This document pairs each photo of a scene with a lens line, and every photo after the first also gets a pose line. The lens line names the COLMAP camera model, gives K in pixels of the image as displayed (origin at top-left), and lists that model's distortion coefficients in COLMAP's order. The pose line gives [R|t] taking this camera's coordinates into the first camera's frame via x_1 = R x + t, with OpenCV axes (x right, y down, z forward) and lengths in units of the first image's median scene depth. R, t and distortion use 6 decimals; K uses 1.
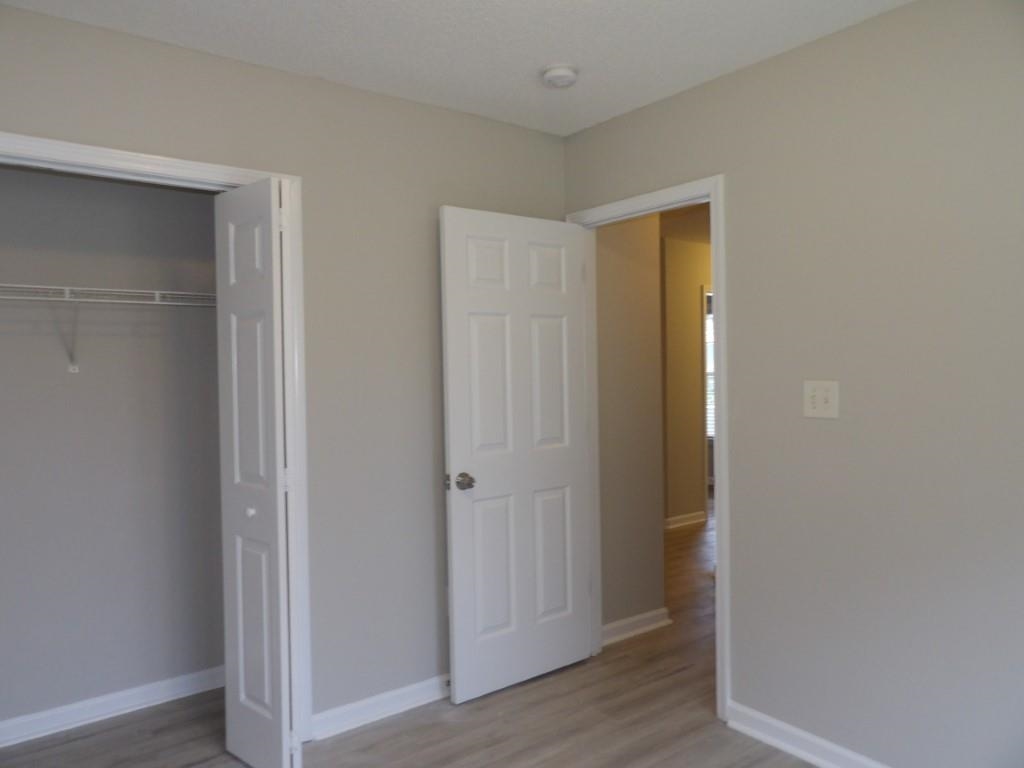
lens RADIAL K [[723.6, 0, 512.8], [0, 723.6, 387.2], [0, 0, 1]] dist [-0.055783, 0.056186]
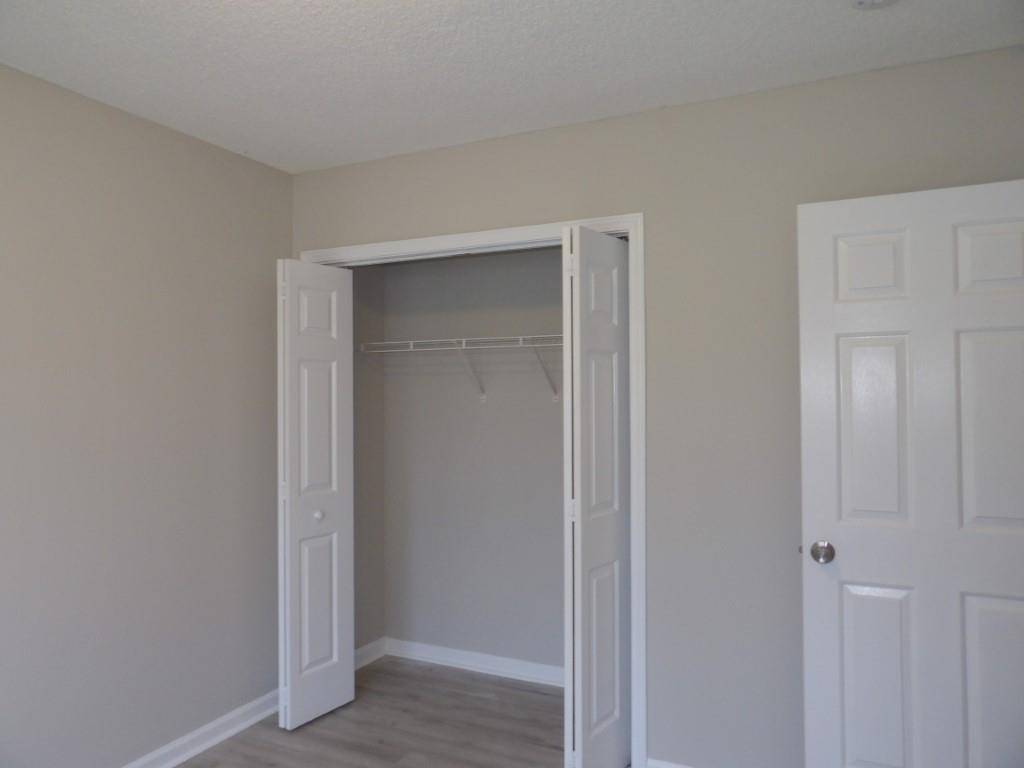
lens RADIAL K [[773.4, 0, 647.9], [0, 773.4, 380.5], [0, 0, 1]] dist [0.005803, 0.001752]
pose [[0.454758, 0.000025, -0.890615, 0.779785], [-0.034231, 0.999262, -0.017451, -0.044108], [0.889957, 0.038422, 0.454423, 0.599605]]
